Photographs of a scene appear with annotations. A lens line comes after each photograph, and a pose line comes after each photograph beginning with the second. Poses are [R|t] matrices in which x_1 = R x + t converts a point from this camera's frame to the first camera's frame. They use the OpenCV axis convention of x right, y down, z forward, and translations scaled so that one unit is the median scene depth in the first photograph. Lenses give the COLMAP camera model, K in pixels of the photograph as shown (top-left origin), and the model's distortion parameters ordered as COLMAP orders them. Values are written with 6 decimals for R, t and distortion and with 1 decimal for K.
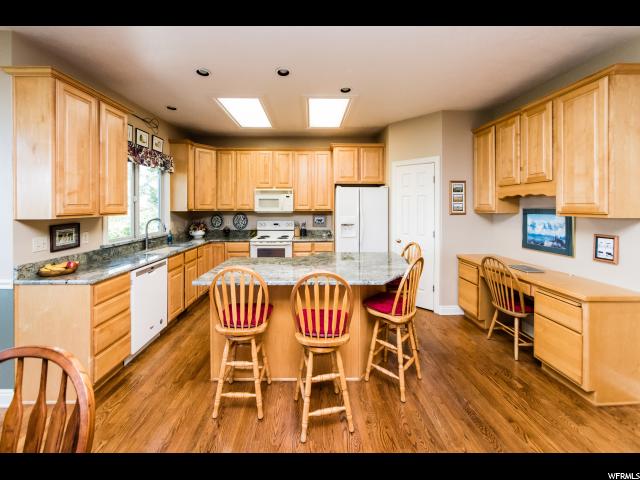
lens RADIAL K [[249.2, 0, 316.1], [0, 249.2, 206.3], [0, 0, 1]] dist [-0.006645, 0.000190]
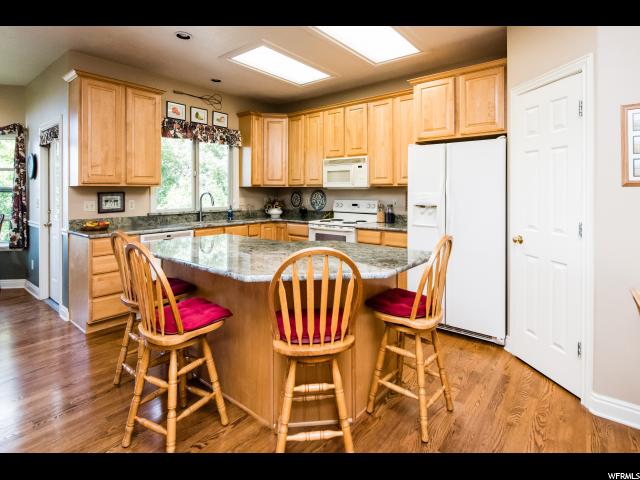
lens RADIAL K [[314.3, 0, 314.9], [0, 314.3, 190.6], [0, 0, 1]] dist [0.000300, -0.000406]
pose [[0.767590, -0.002659, -0.640936, 0.496669], [0.001636, 0.999996, -0.002190, 0.044075], [0.640939, 0.000633, 0.767591, 0.280821]]
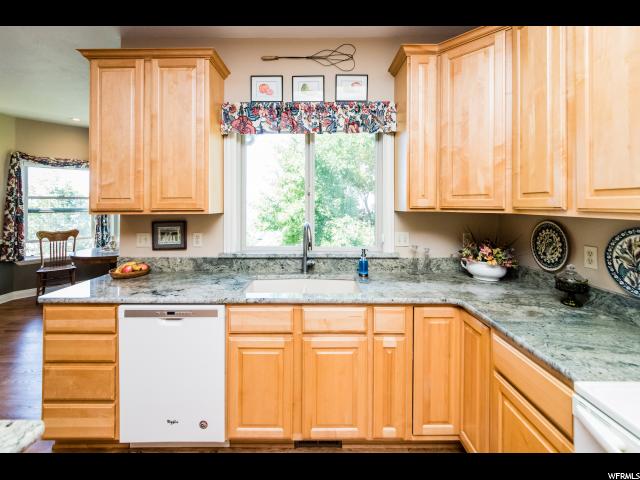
lens RADIAL K [[249.2, 0, 326.5], [0, 249.2, 200.2], [0, 0, 1]] dist [-0.006645, 0.000190]
pose [[-0.037462, -0.010132, -0.999247, -0.090165], [0.002035, 0.999946, -0.010215, 0.004481], [0.999296, -0.002417, -0.037440, 1.011855]]
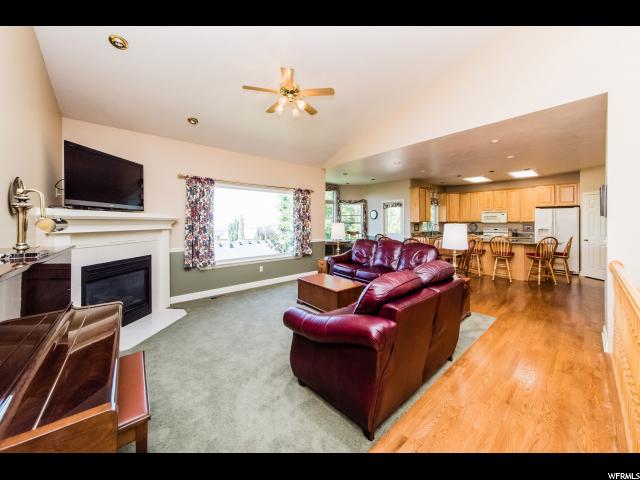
lens RADIAL K [[223.9, 0, 308.6], [0, 223.9, 218.5], [0, 0, 1]] dist [-0.002660, -0.000222]
pose [[0.615851, -0.005594, -0.787843, 0.421580], [-0.006671, 0.999902, -0.012314, 0.029974], [0.787835, 0.012839, 0.615753, -1.618996]]
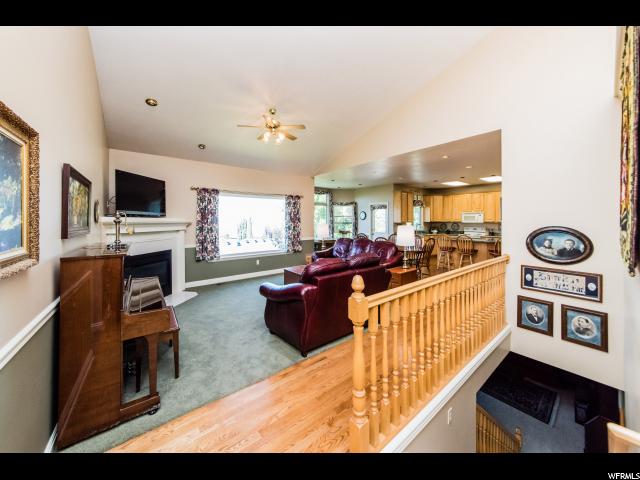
lens RADIAL K [[223.9, 0, 305.0], [0, 223.9, 217.7], [0, 0, 1]] dist [-0.002660, -0.000222]
pose [[0.574213, -0.005522, -0.818687, 0.762410], [-0.003878, 0.999948, -0.009465, 0.005044], [0.818696, 0.008610, 0.574162, -1.674883]]
